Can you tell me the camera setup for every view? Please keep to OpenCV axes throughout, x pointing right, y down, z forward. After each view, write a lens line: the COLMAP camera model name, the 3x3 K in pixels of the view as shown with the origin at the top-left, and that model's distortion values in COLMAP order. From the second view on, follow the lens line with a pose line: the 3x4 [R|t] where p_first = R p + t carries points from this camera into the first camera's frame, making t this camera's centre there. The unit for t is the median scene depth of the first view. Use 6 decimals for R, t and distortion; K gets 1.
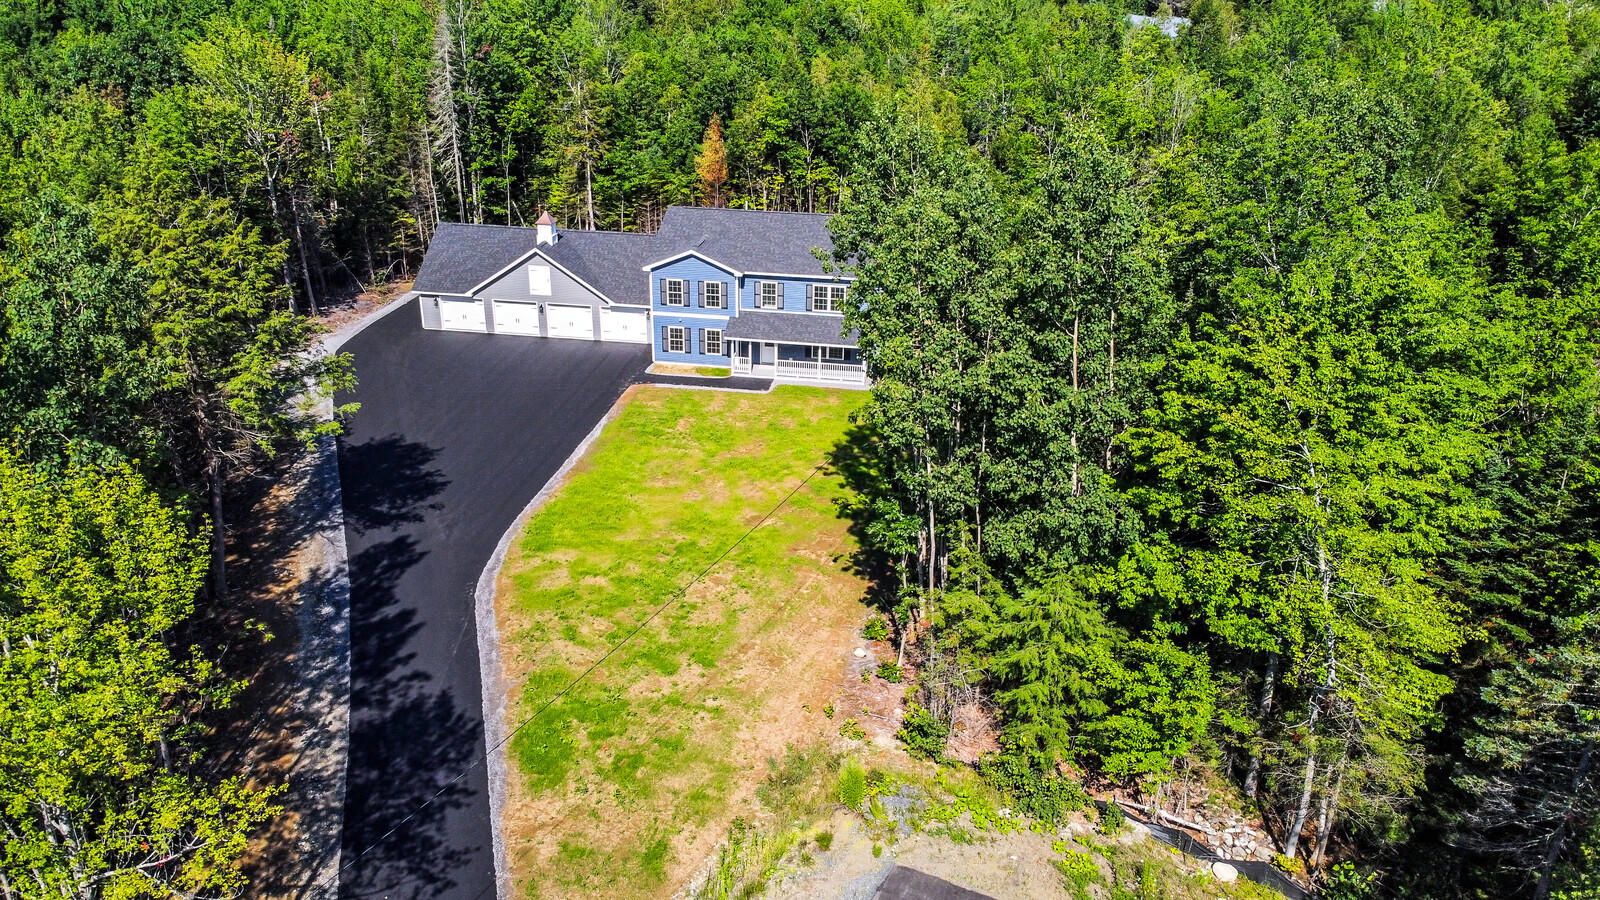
lens RADIAL K [[1216.7, 0, 799.3], [0, 1216.7, 449.4], [0, 0, 1]] dist [0.004892, -0.002065]
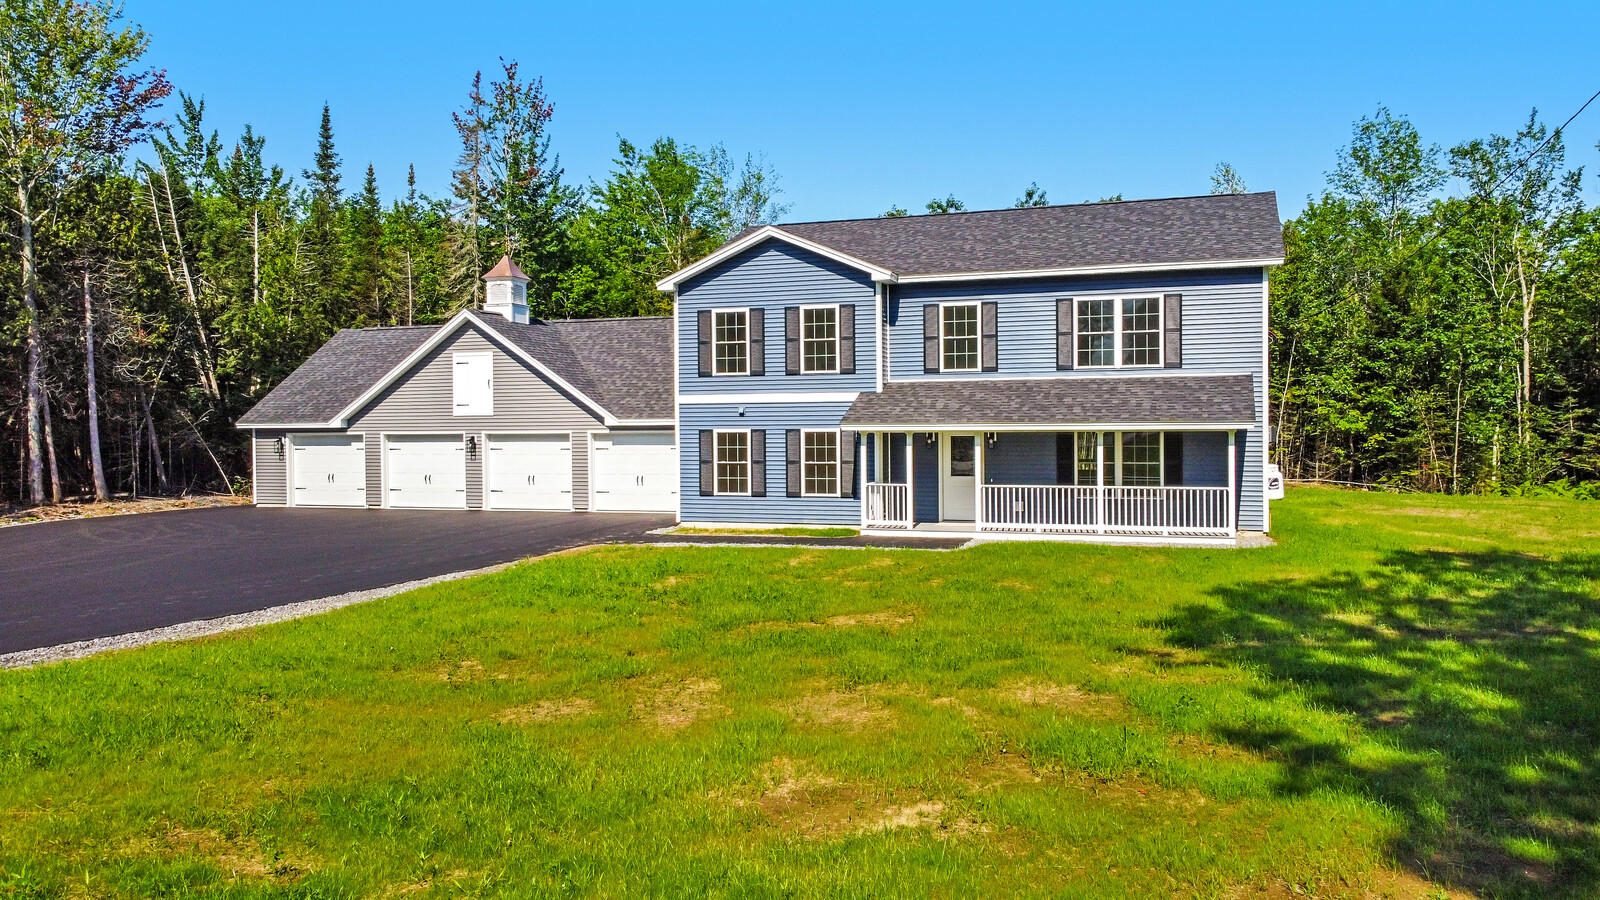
lens RADIAL K [[1216.7, 0, 797.2], [0, 1216.7, 451.7], [0, 0, 1]] dist [0.004892, -0.002065]
pose [[0.982137, -0.017015, -0.187394, -0.003370], [-0.060094, 0.915385, -0.398070, 0.067687], [0.178311, 0.402220, 0.898011, 0.645702]]
